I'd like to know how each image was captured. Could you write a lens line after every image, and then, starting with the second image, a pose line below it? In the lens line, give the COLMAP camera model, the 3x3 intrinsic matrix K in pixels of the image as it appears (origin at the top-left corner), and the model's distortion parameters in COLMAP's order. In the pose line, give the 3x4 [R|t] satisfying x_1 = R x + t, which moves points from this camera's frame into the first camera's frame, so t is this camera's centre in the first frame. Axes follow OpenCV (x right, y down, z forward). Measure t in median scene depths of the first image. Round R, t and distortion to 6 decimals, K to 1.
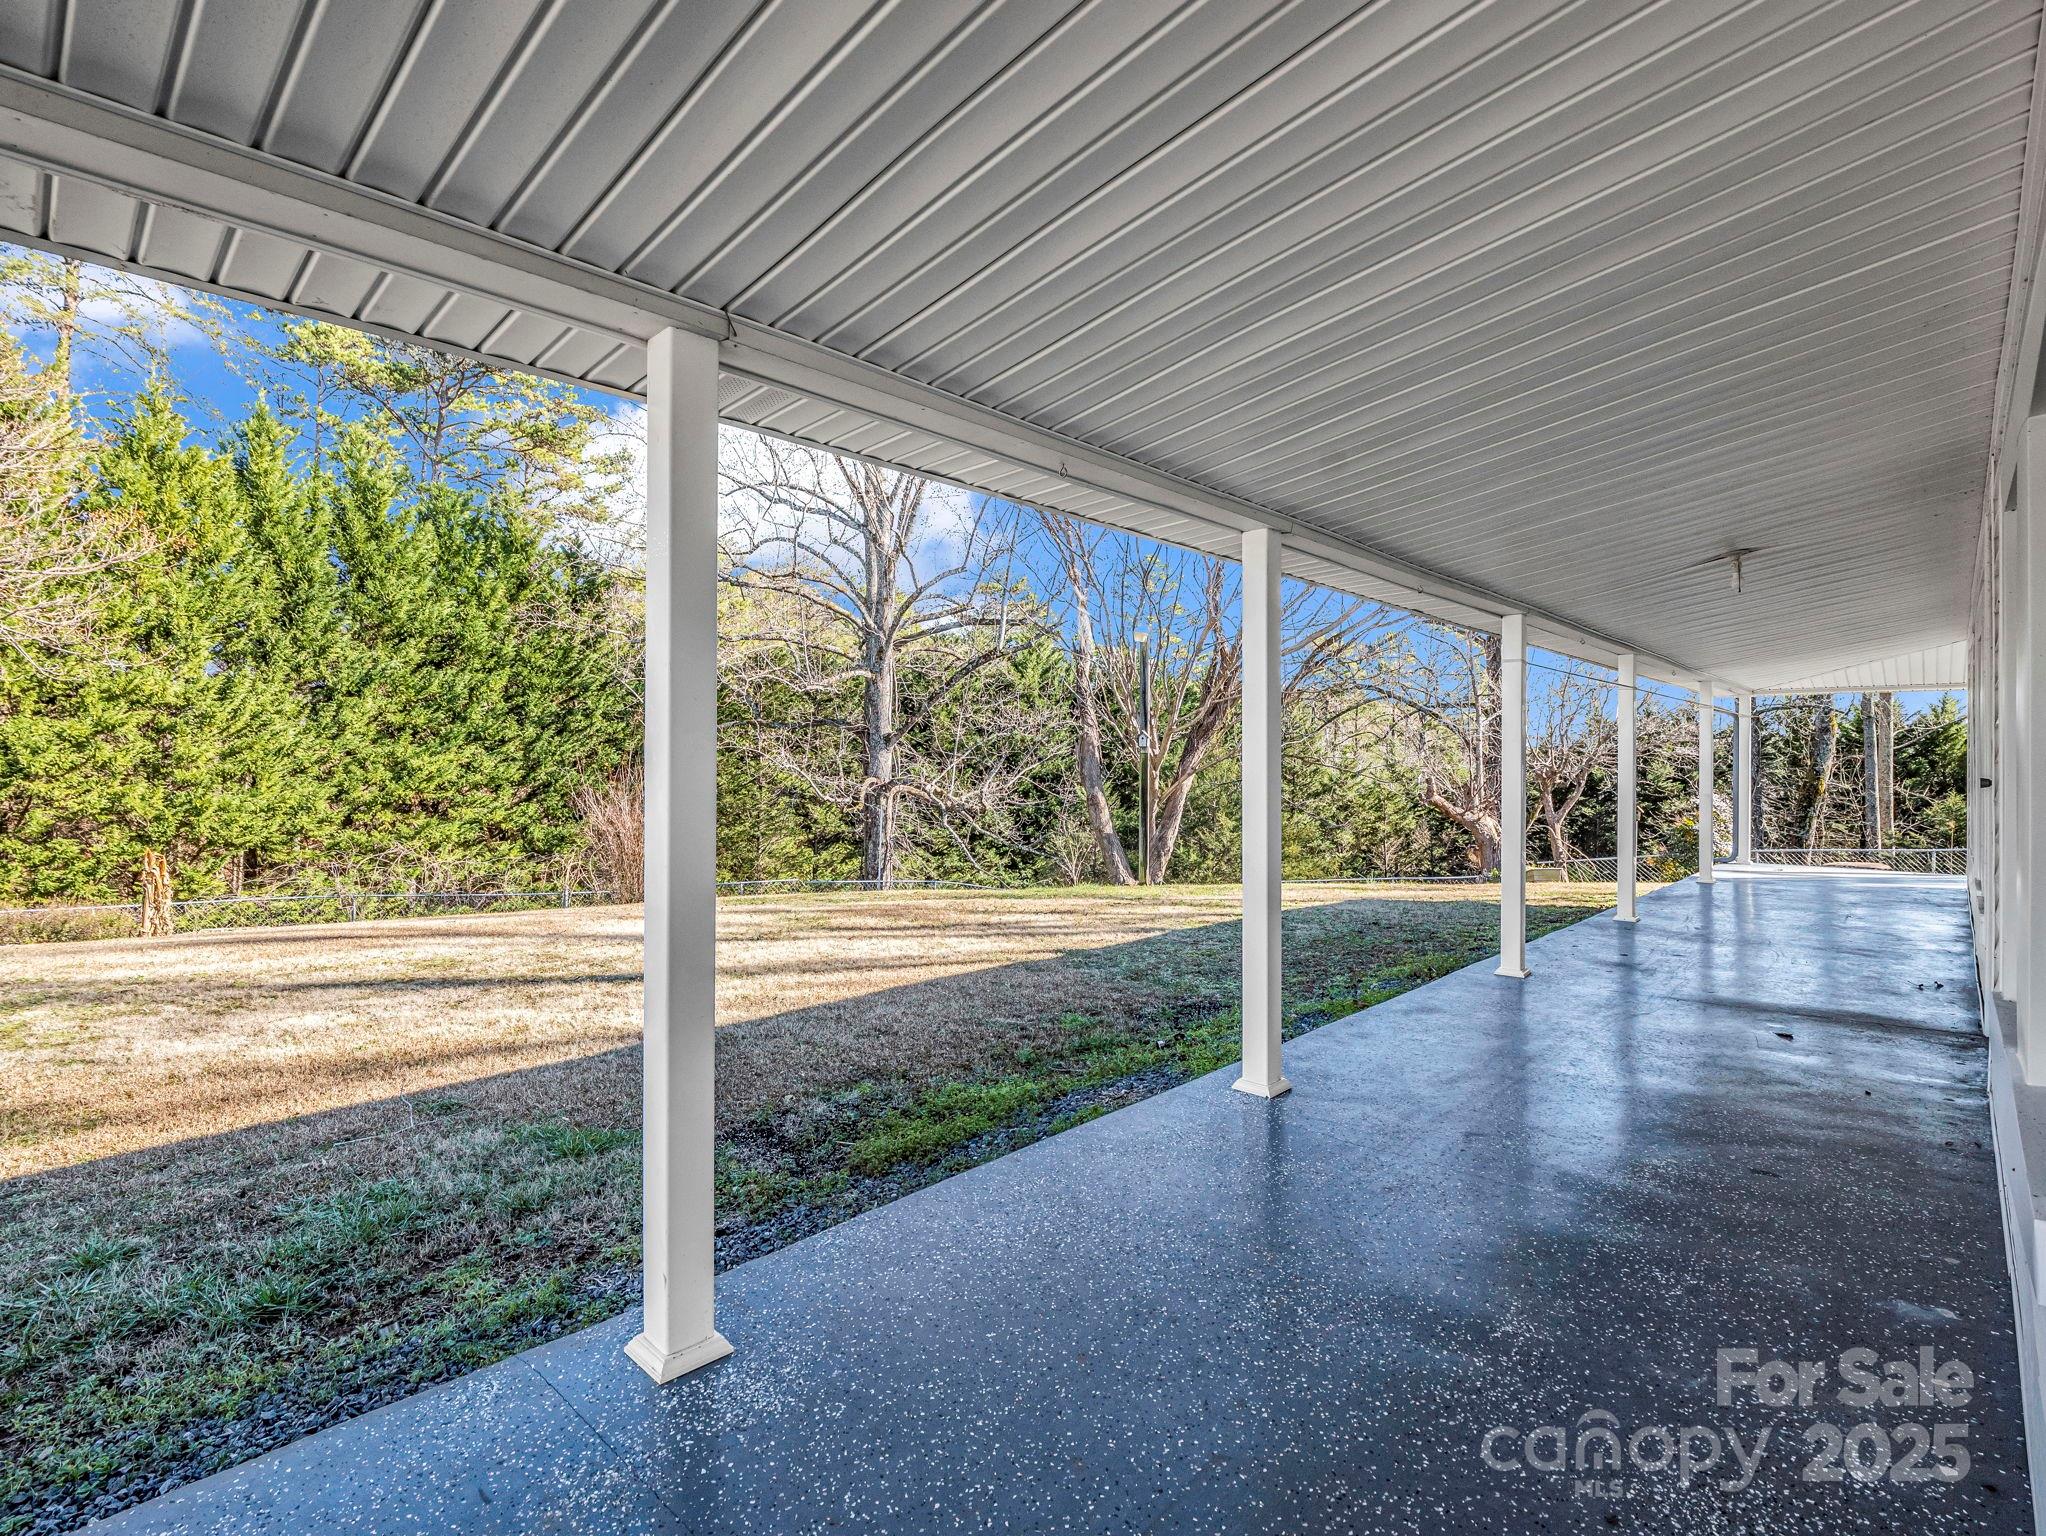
lens RADIAL K [[989.4, 0, 1006.4], [0, 989.4, 760.8], [0, 0, 1]] dist [-0.013794, -0.000497]
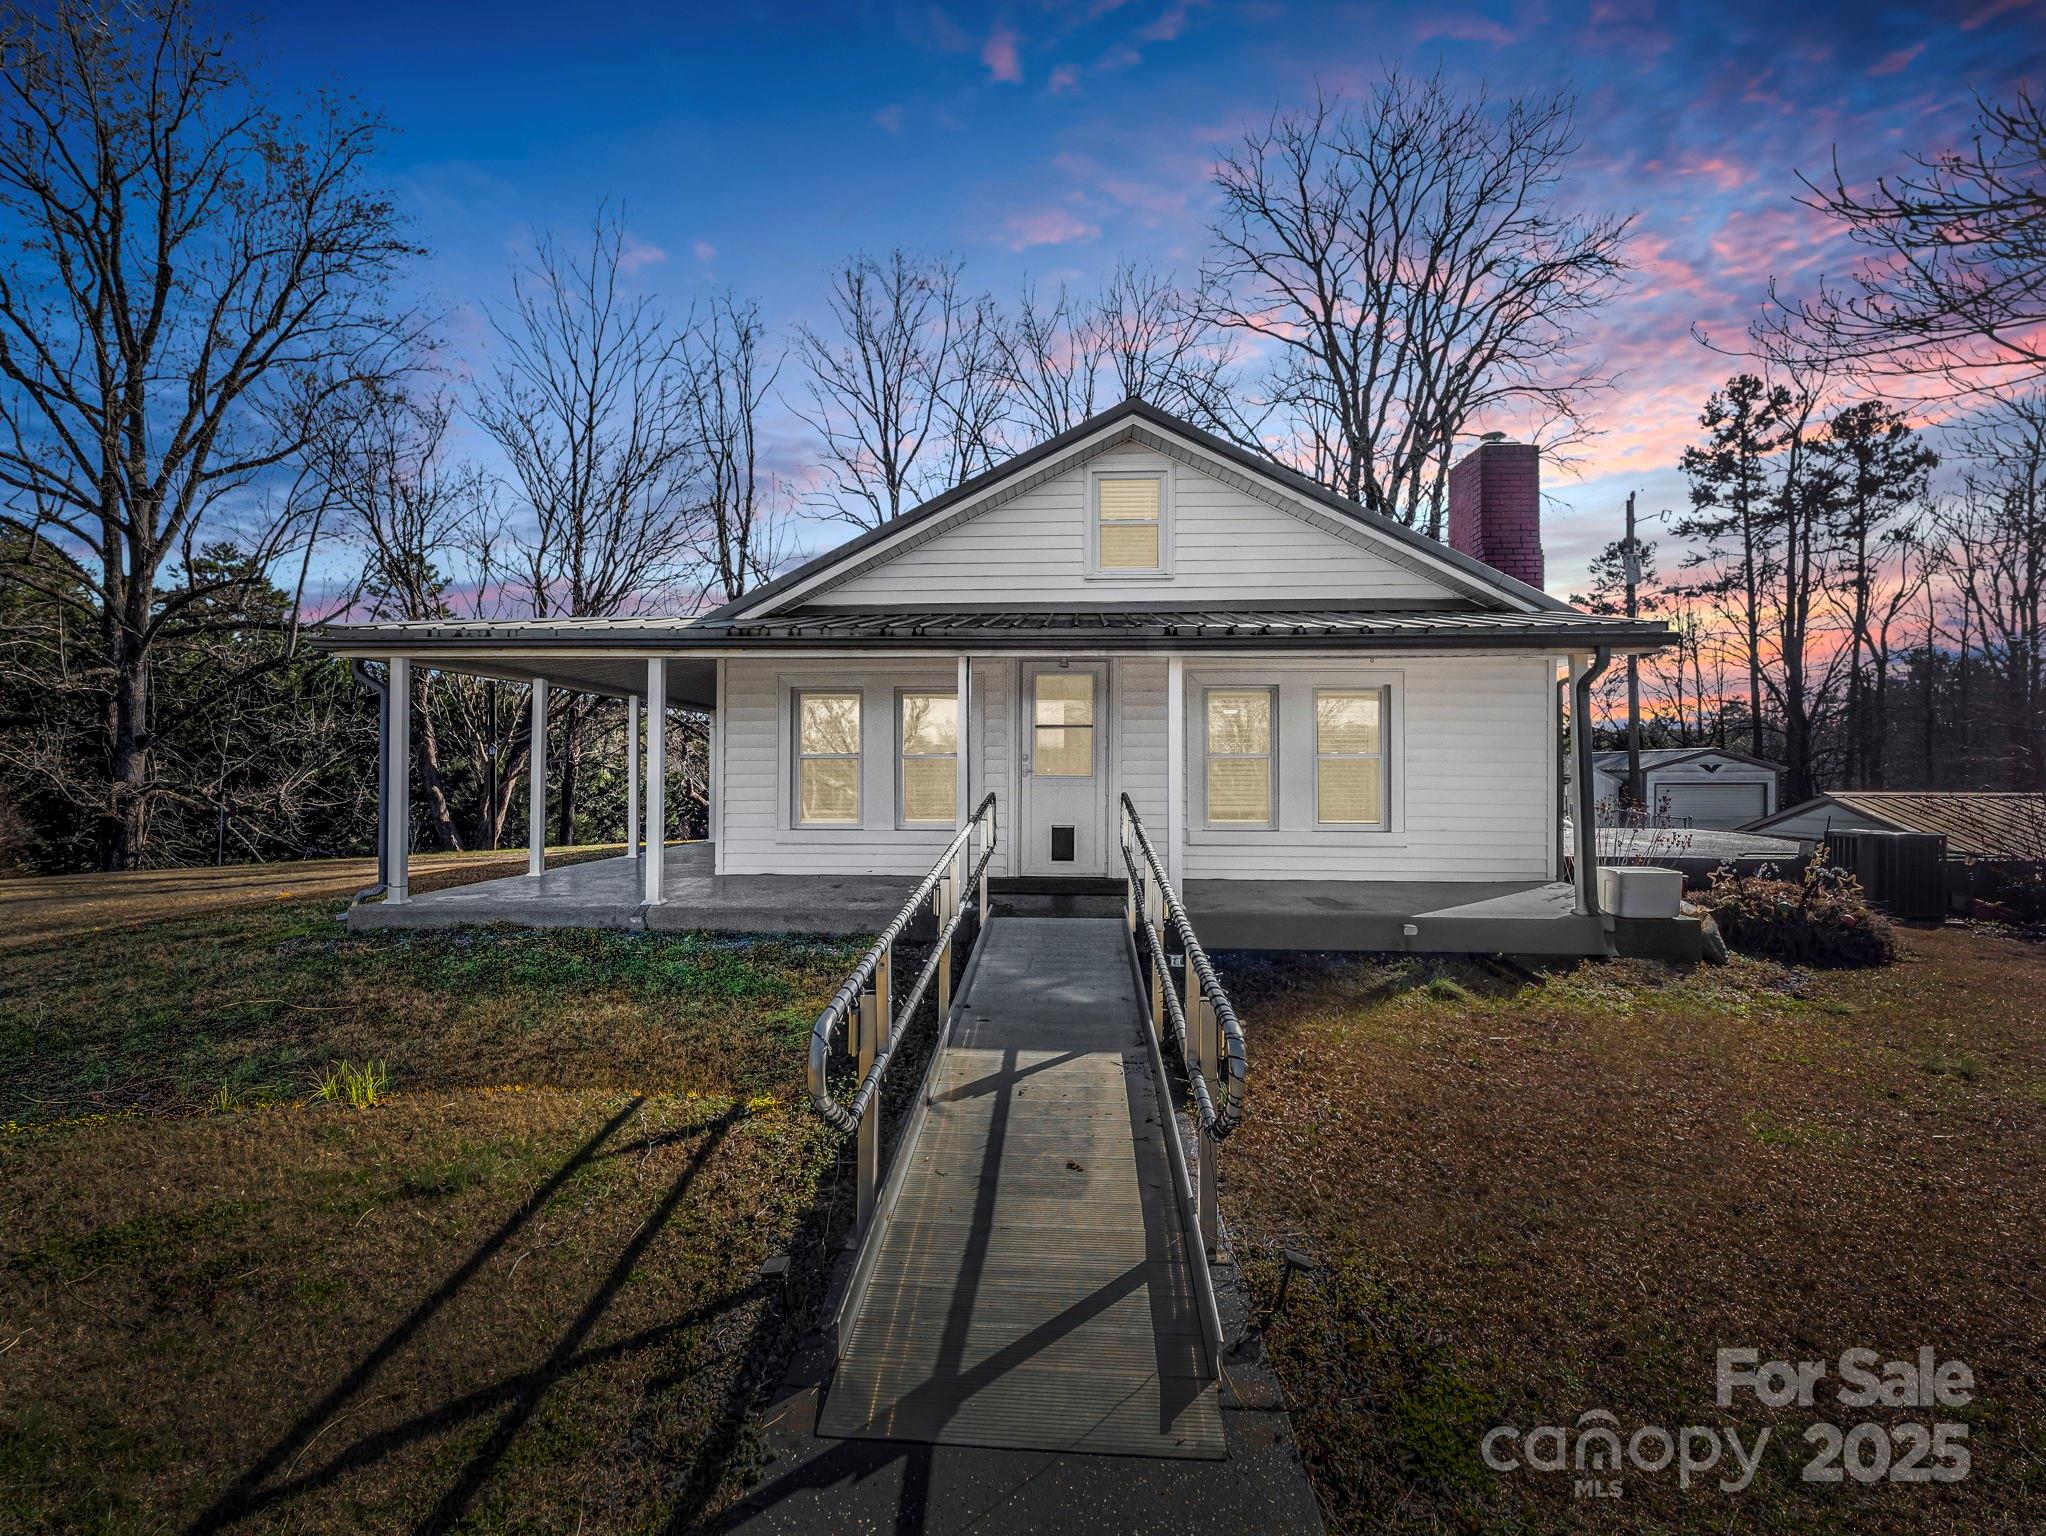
lens RADIAL K [[989.4, 0, 1006.4], [0, 989.4, 760.8], [0, 0, 1]] dist [-0.013794, -0.000497]
pose [[0.762332, 0.006527, 0.647154, -0.094907], [-0.004317, 0.999978, -0.005000, -0.002080], [-0.647172, 0.001018, 0.762343, -0.259001]]
